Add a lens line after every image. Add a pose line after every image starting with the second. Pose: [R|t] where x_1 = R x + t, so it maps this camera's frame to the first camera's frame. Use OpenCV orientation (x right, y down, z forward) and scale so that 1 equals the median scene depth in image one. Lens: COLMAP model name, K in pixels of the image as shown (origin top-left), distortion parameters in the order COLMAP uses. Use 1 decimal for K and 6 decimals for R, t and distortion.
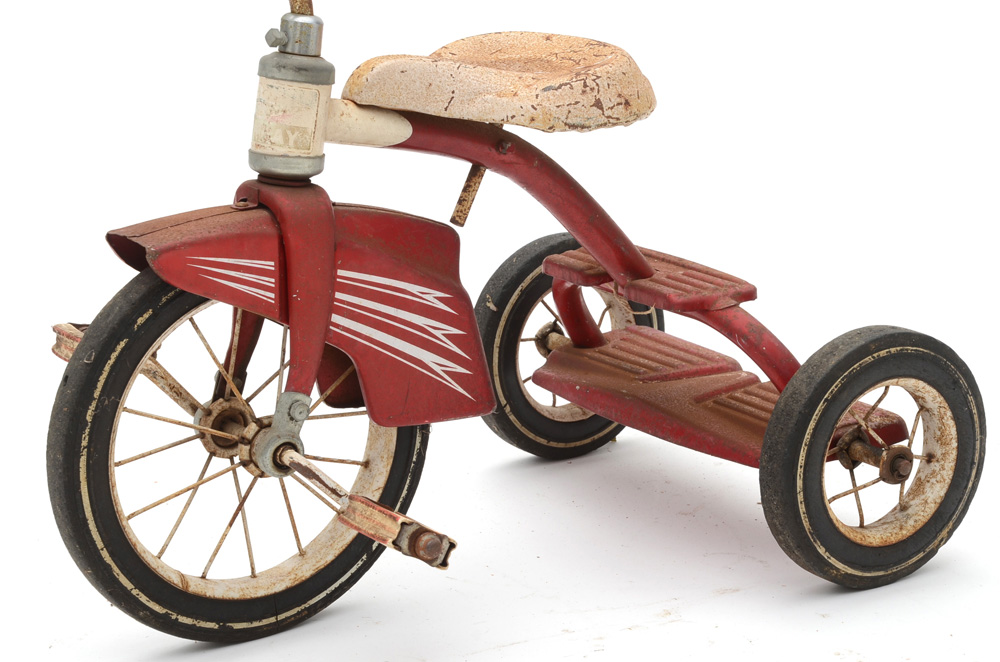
lens RADIAL K [[2814.0, 0, 491.1], [0, 2814.0, 336.4], [0, 0, 1]] dist [0.796906, 0.000000]
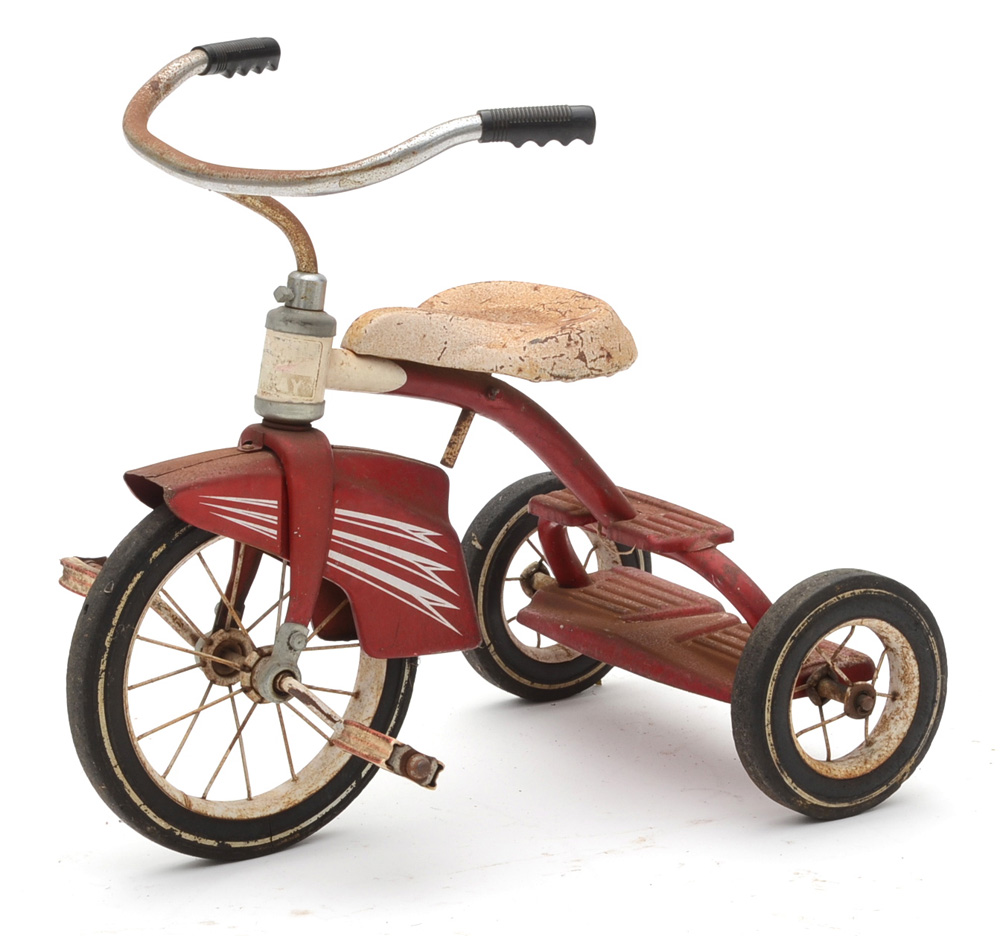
lens RADIAL K [[4485.3, 0, 505.8], [0, 4485.3, 463.2], [0, 0, 1]] dist [0.861504, 0.000000]
pose [[0.999841, 0.013246, 0.011975, -0.010484], [-0.012891, 0.999487, -0.029308, 0.008005], [-0.012357, 0.029149, 0.999499, -0.687594]]
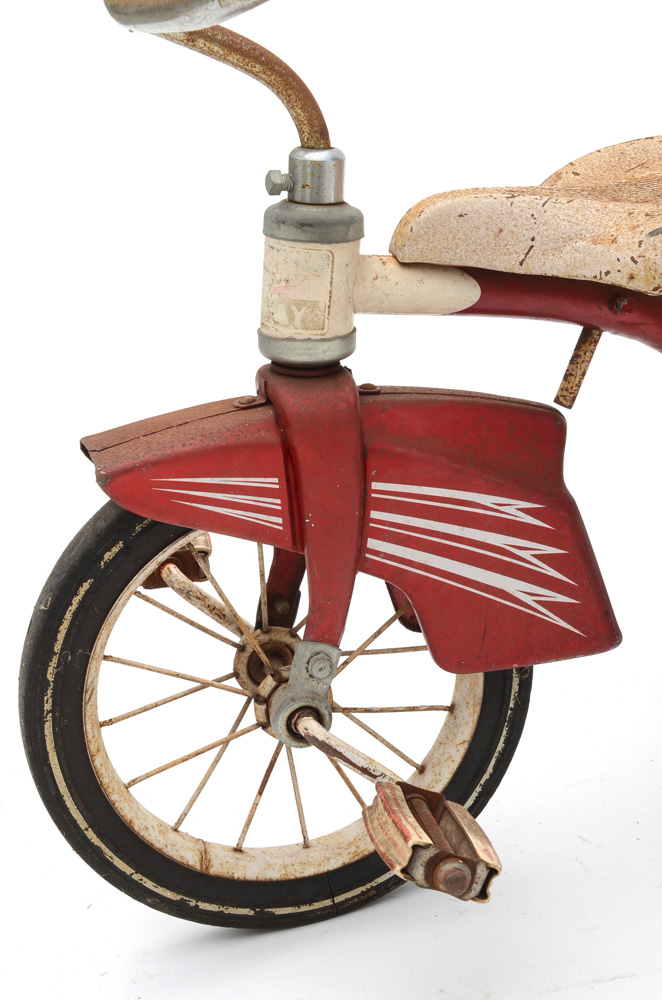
lens RADIAL K [[2033.4, 0, 349.2], [0, 2033.4, 501.9], [0, 0, 1]] dist [0.345903, 0.000000]
pose [[0.937523, 0.024581, -0.347053, 0.130023], [0.017263, 0.992986, 0.116965, -0.082095], [0.347494, -0.115649, 0.930523, 0.479570]]
